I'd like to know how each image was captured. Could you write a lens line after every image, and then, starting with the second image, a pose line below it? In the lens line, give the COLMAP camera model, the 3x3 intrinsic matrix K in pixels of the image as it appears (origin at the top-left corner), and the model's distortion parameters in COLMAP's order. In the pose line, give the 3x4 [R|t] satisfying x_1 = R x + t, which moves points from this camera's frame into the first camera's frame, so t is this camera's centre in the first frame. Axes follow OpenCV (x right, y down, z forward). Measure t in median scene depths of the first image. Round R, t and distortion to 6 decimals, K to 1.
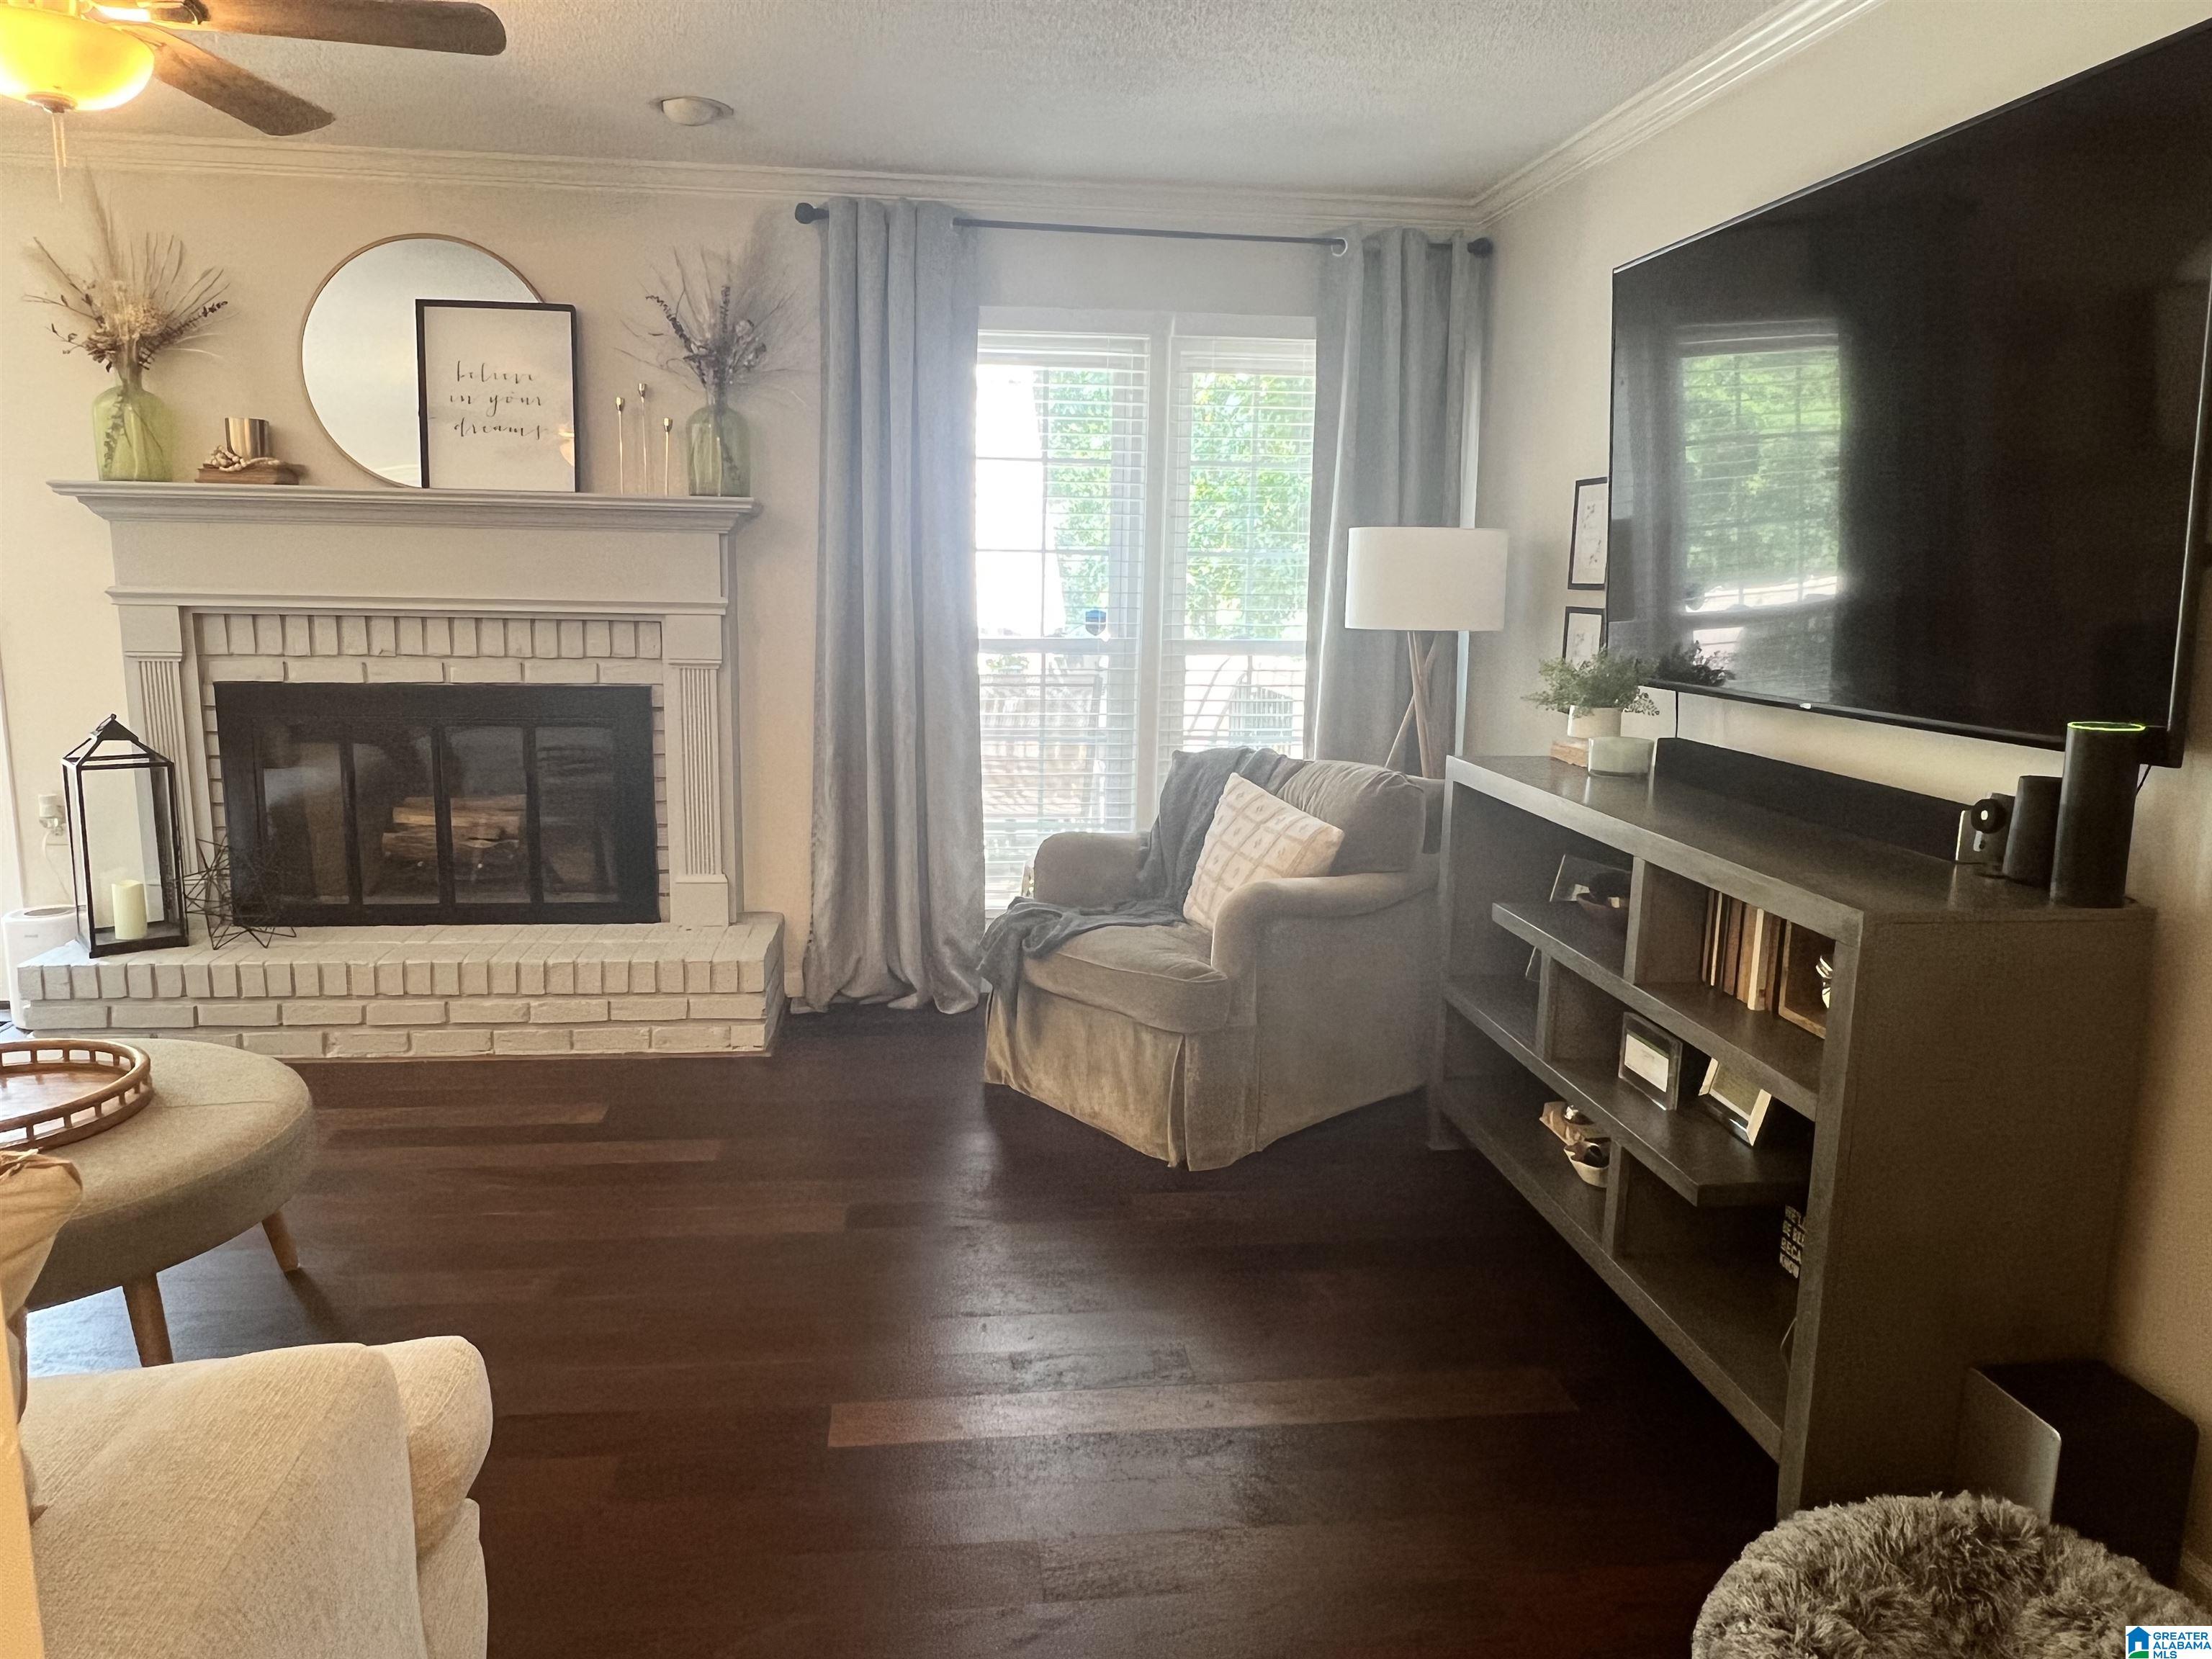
lens RADIAL K [[1497.3, 0, 1073.8], [0, 1497.3, 824.7], [0, 0, 1]] dist [-0.001475, -0.007374]
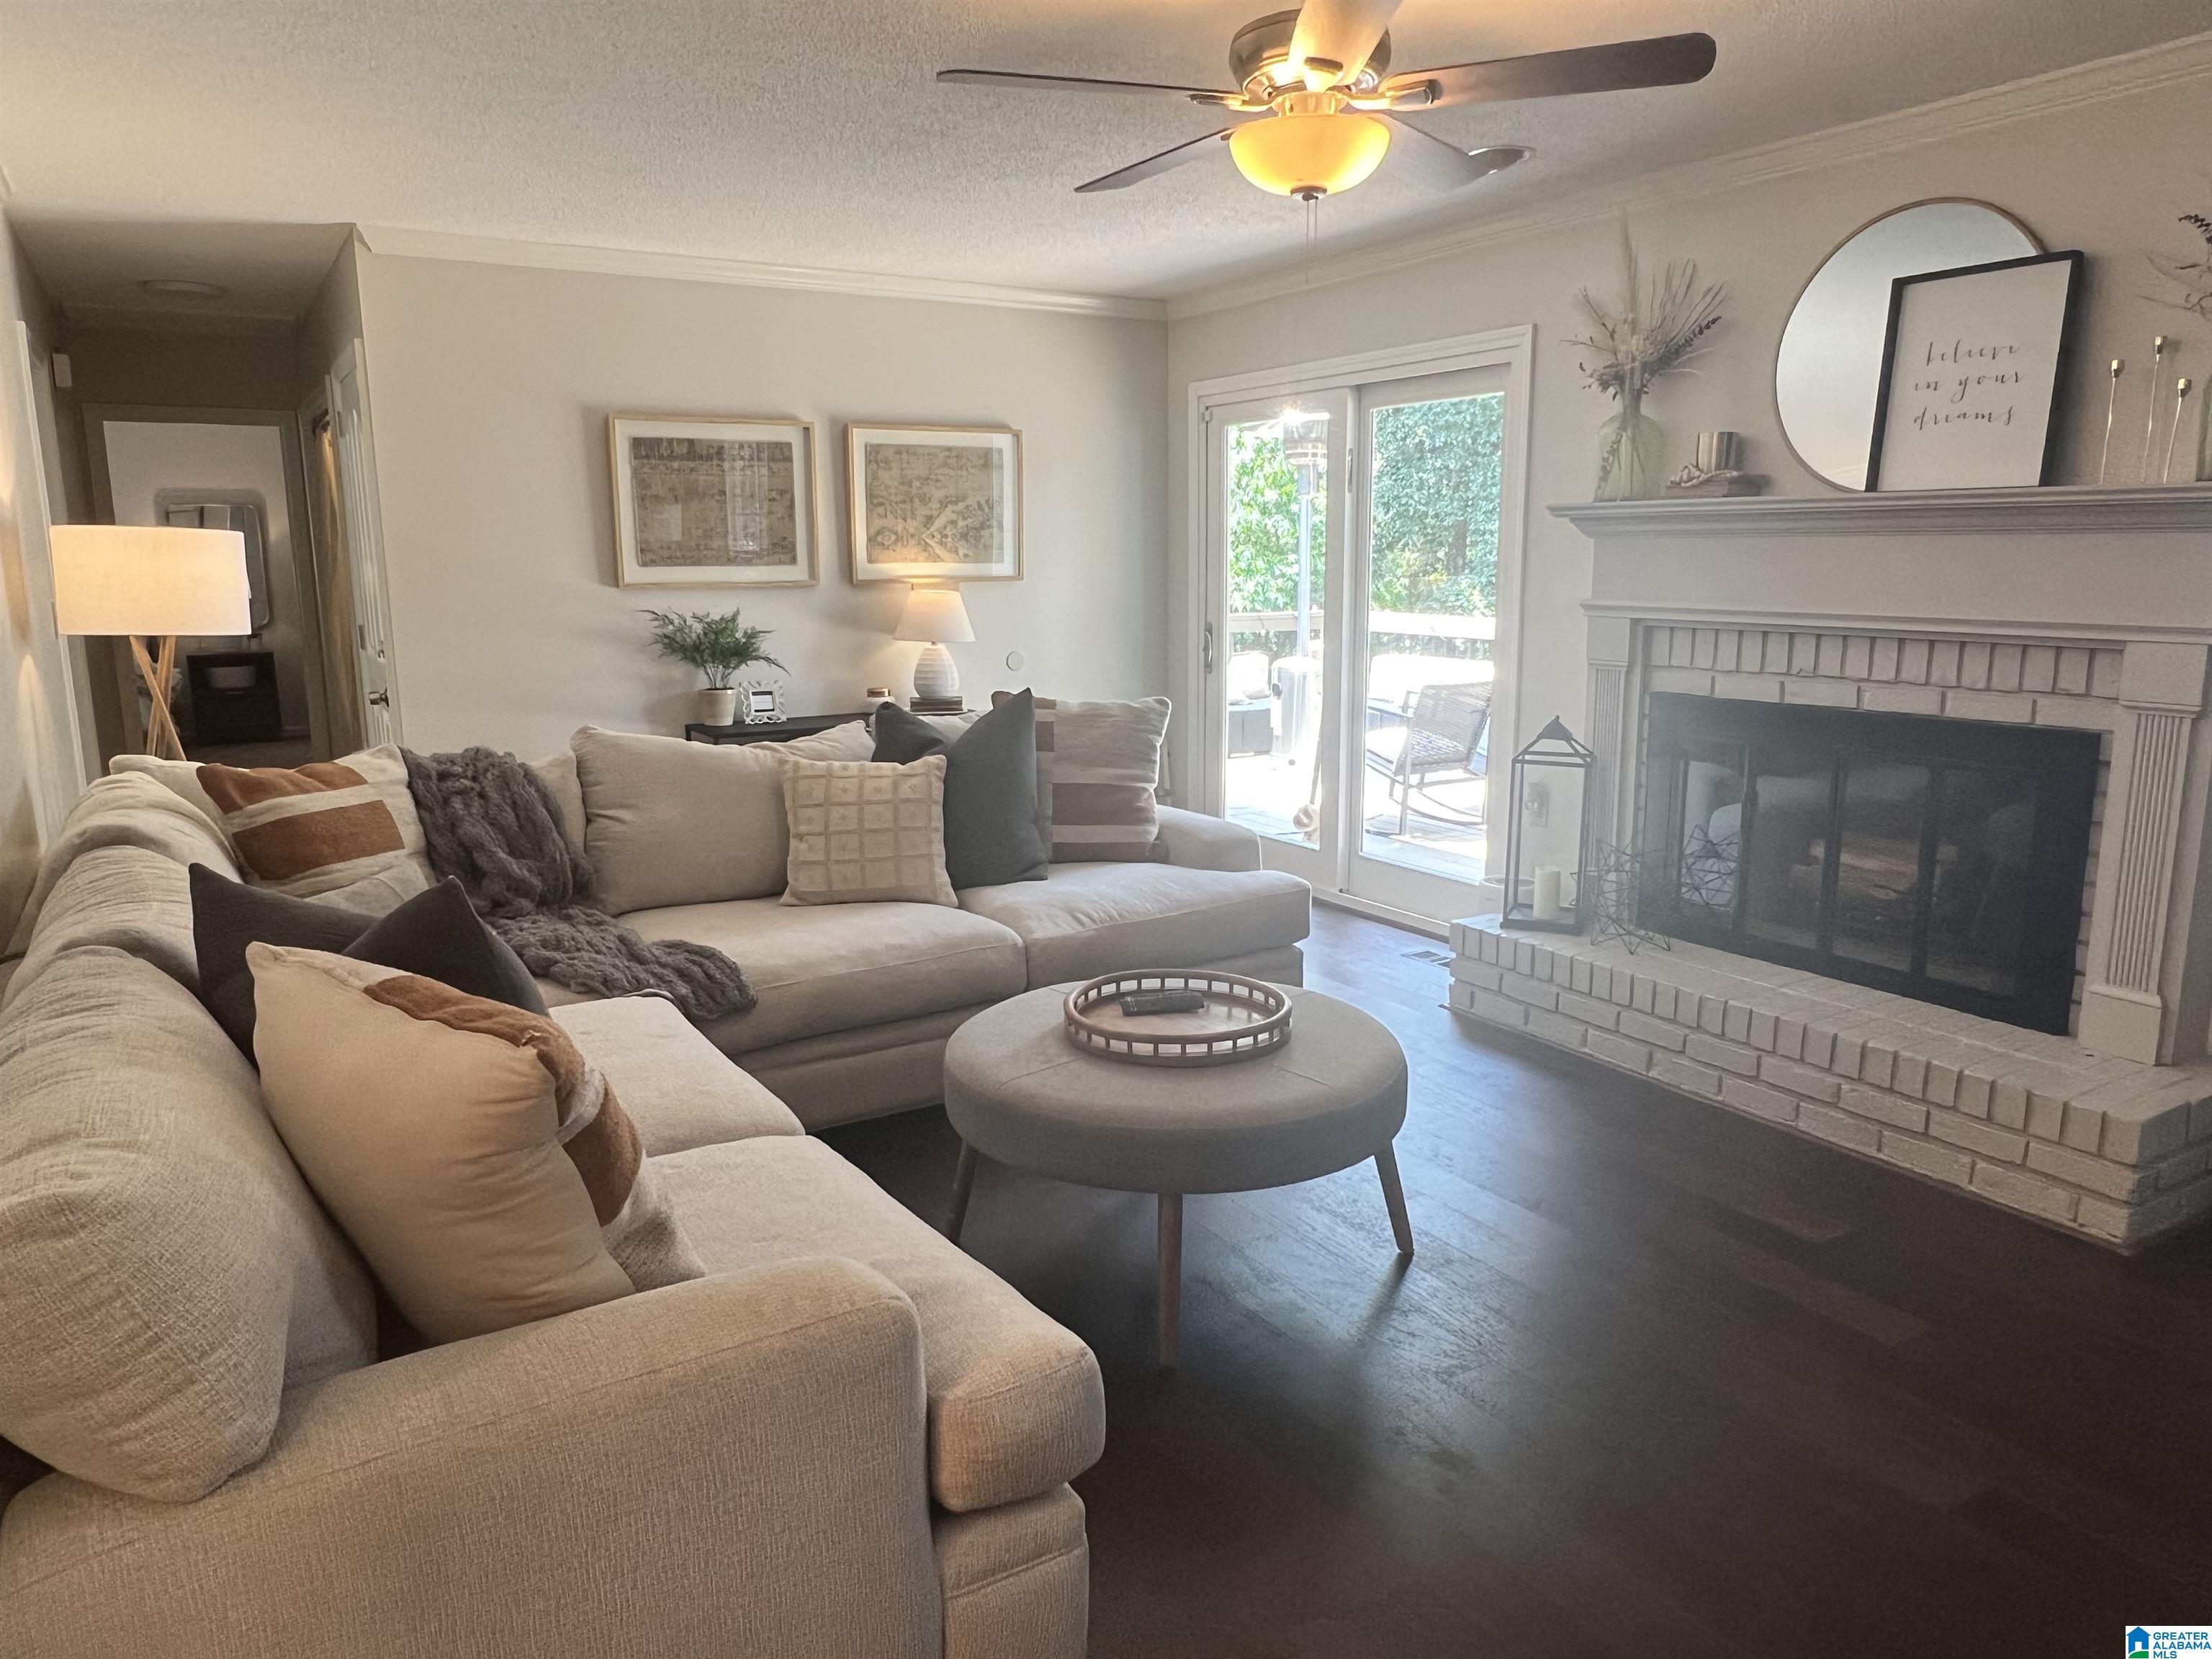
lens RADIAL K [[1497.3, 0, 1073.8], [0, 1497.3, 824.7], [0, 0, 1]] dist [-0.001475, -0.007374]
pose [[0.400230, 0.141419, -0.905437, 0.216193], [-0.146674, 0.985170, 0.089038, -0.039467], [0.904601, 0.097168, 0.415037, 0.223045]]
